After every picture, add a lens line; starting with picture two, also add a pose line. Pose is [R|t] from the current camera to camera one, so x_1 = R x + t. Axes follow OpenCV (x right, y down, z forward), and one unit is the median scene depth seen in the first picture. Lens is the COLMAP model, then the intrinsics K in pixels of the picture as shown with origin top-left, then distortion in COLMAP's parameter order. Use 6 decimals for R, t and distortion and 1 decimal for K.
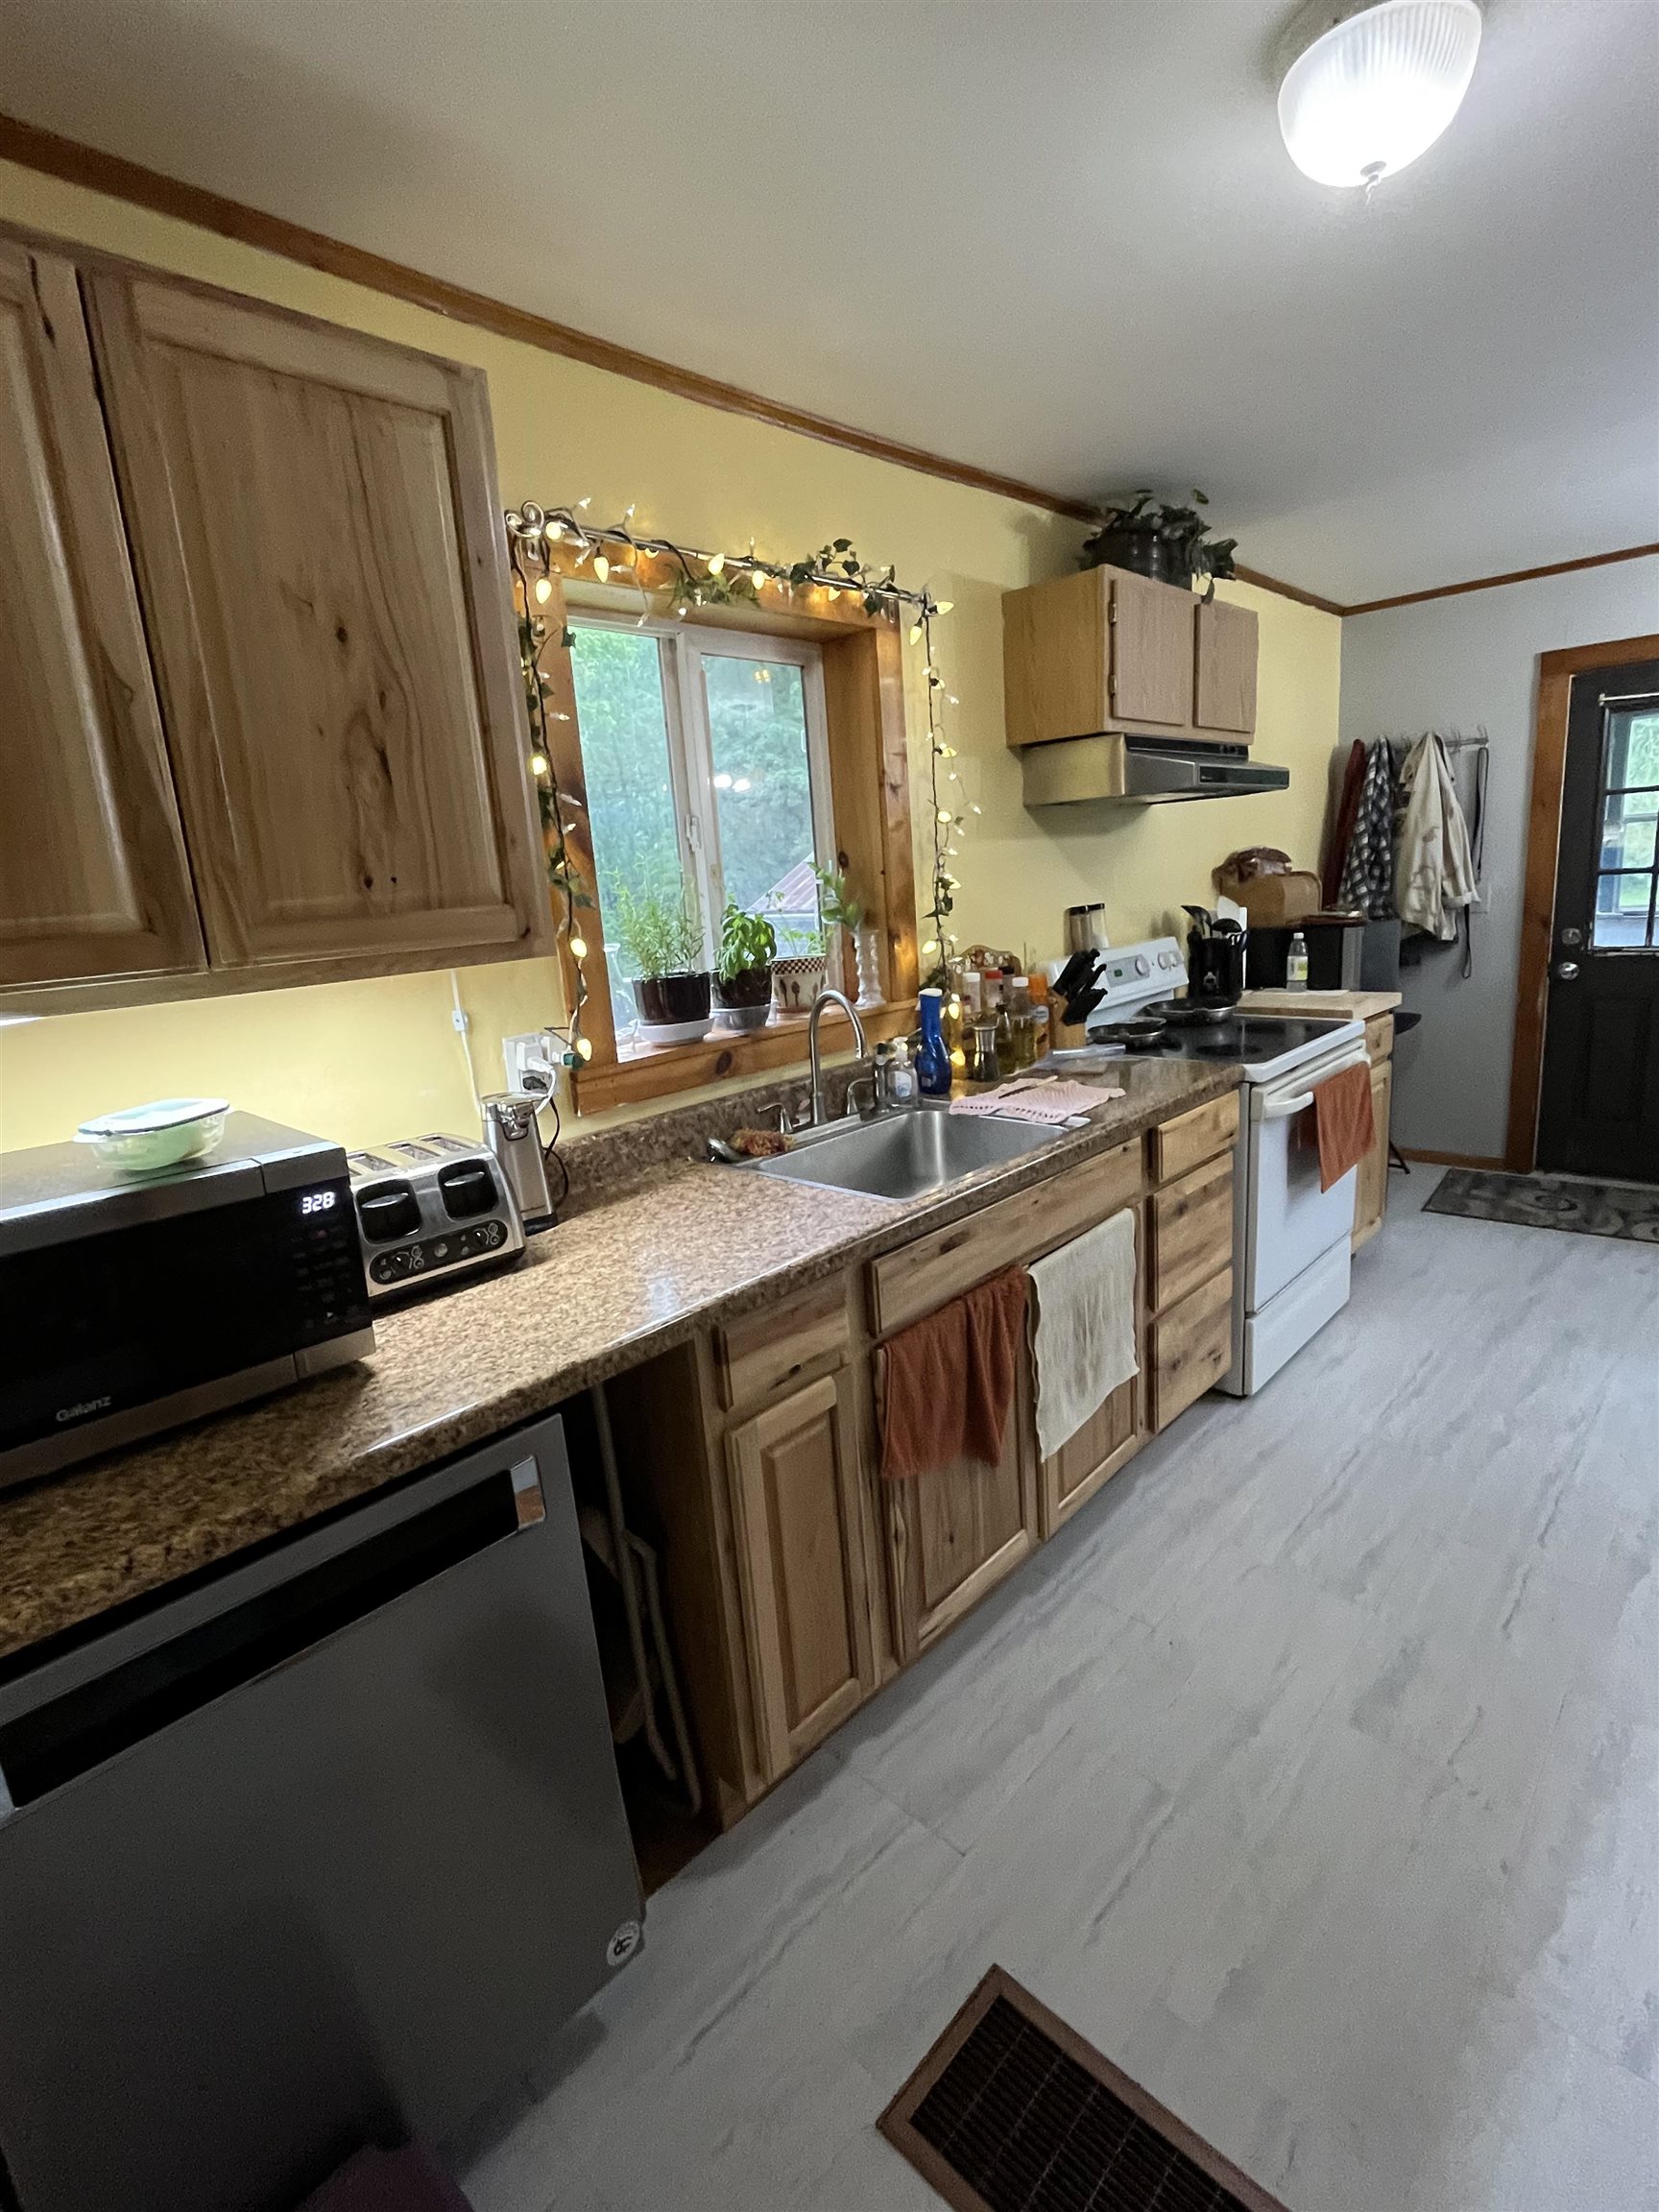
lens RADIAL K [[1033.4, 0, 829.2], [0, 1033.4, 1108.1], [0, 0, 1]] dist [0.001449, -0.000025]
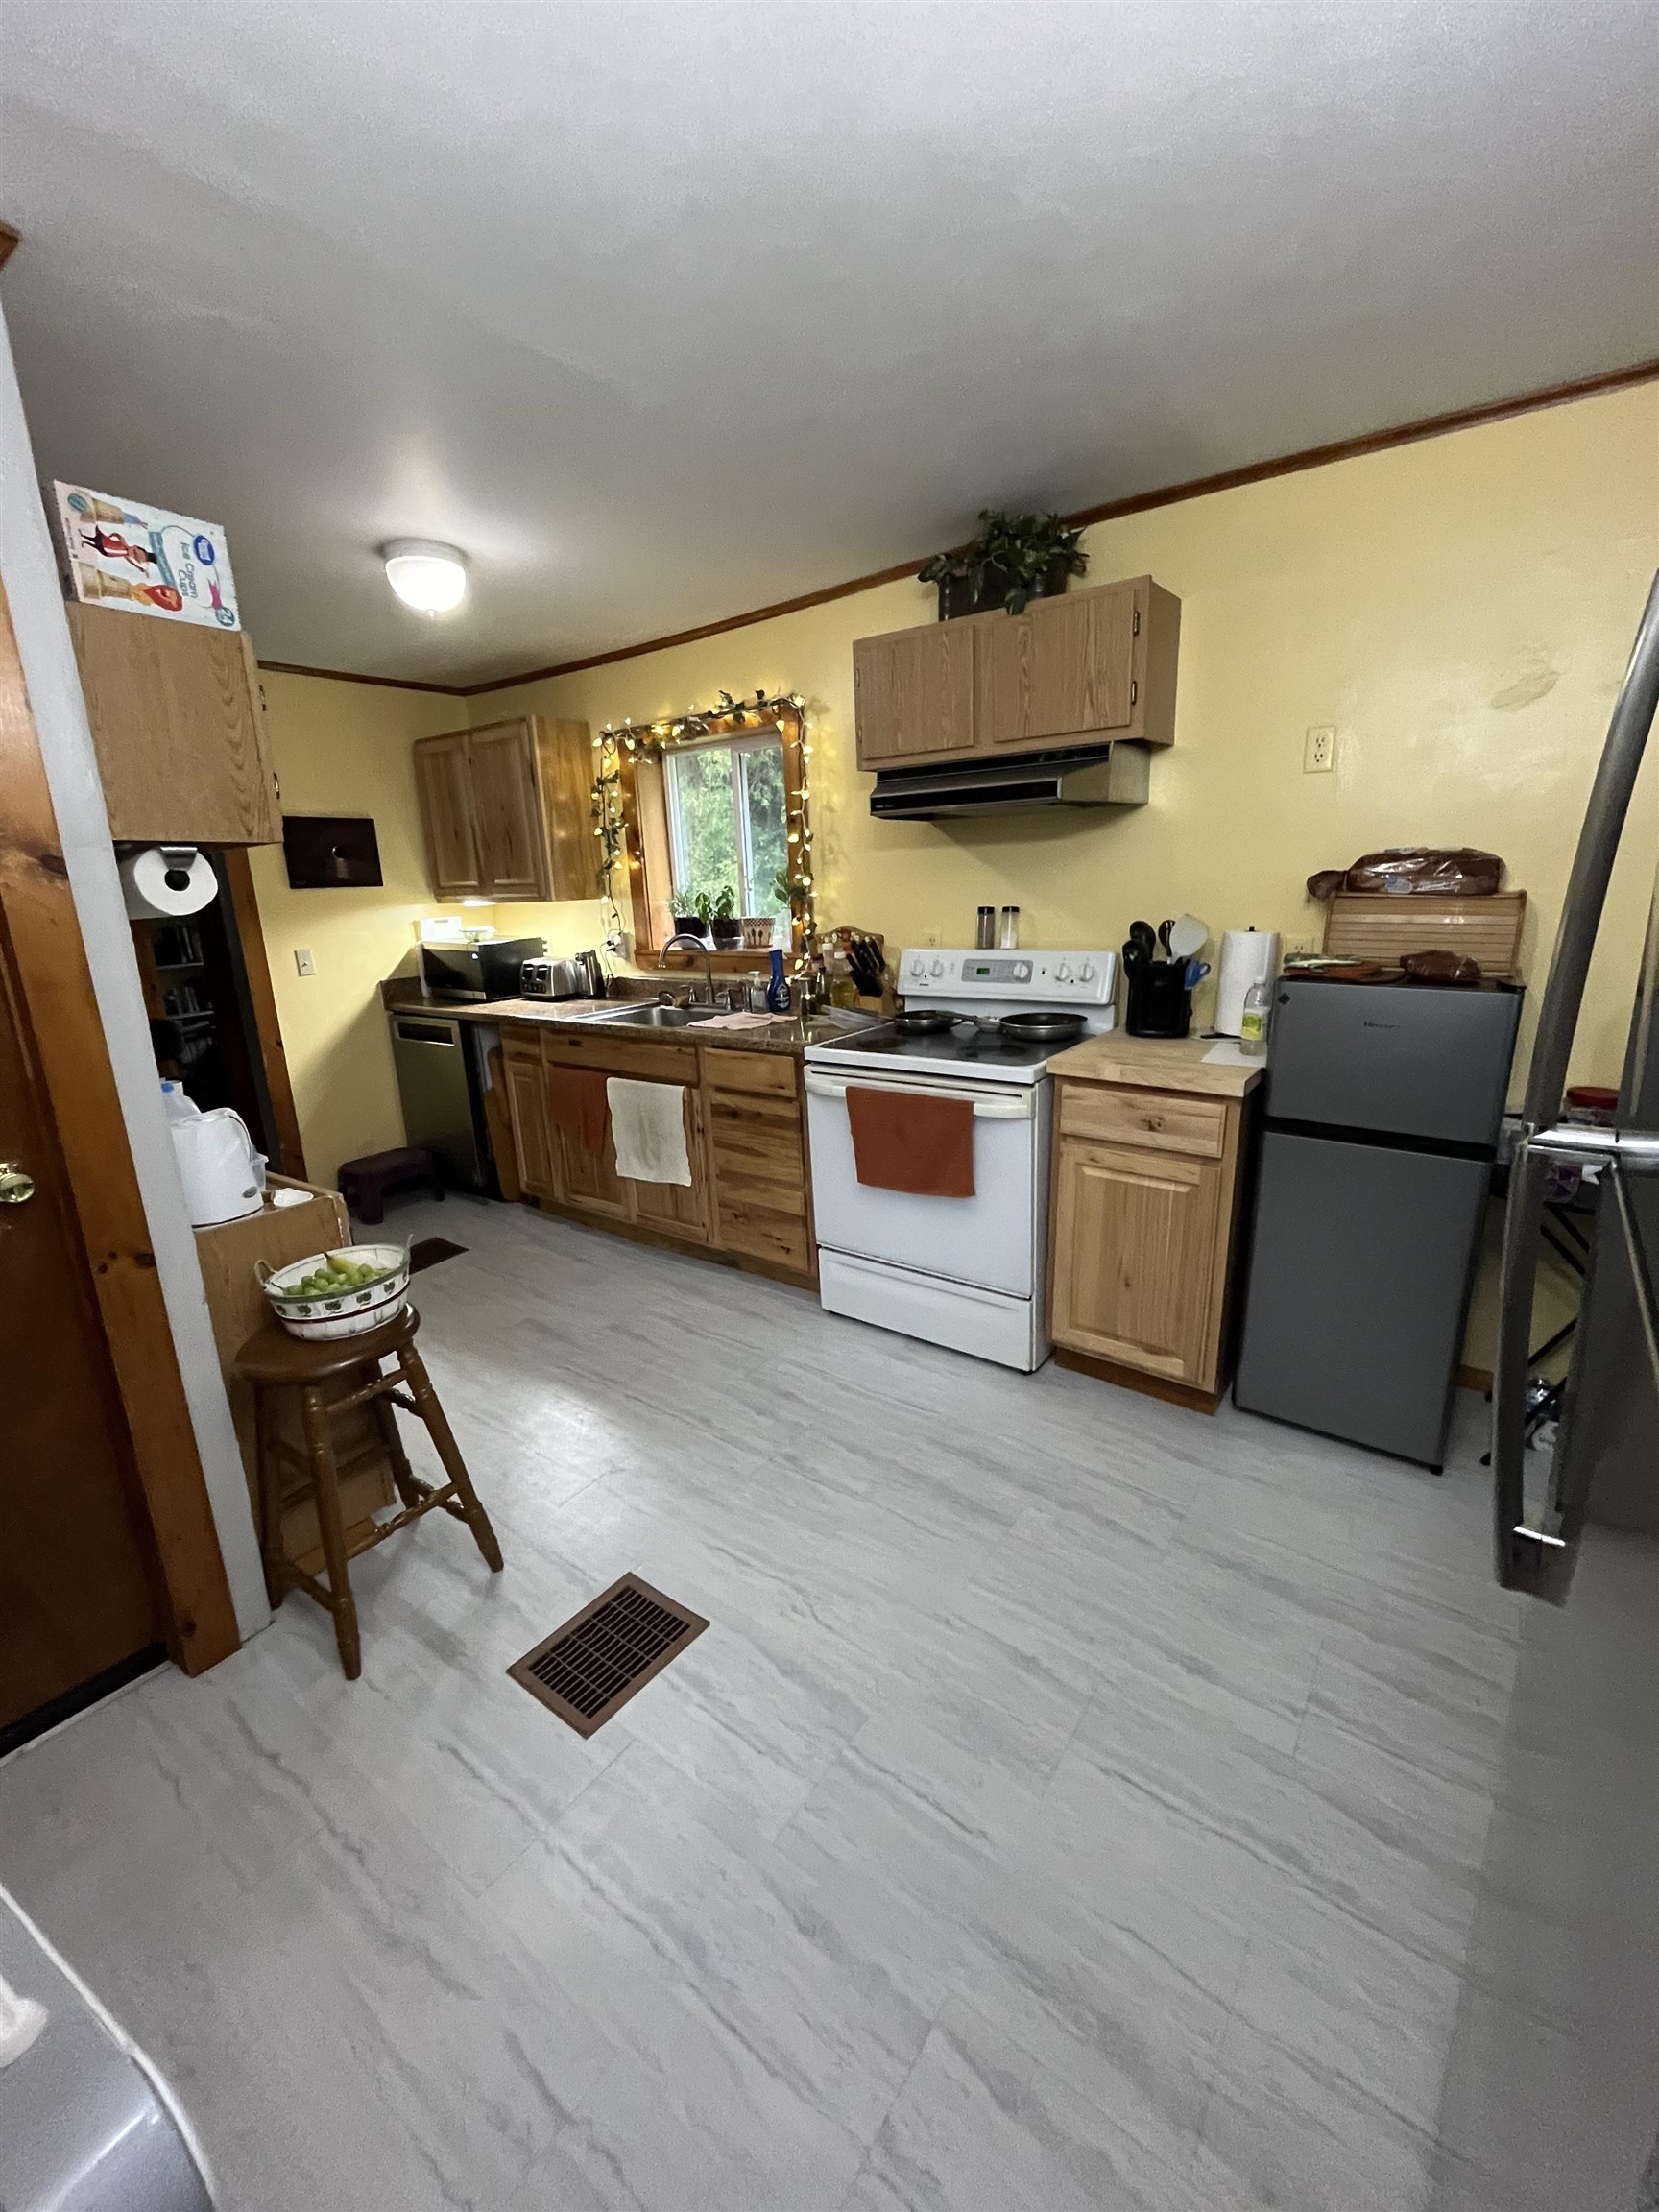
lens RADIAL K [[904.2, 0, 829.1], [0, 904.2, 1103.2], [0, 0, 1]] dist [-0.008549, -0.000018]
pose [[0.126881, 0.317302, -0.939798, 1.691248], [-0.188665, 0.937880, 0.291183, -0.346170], [0.973810, 0.140362, 0.178863, 0.955745]]
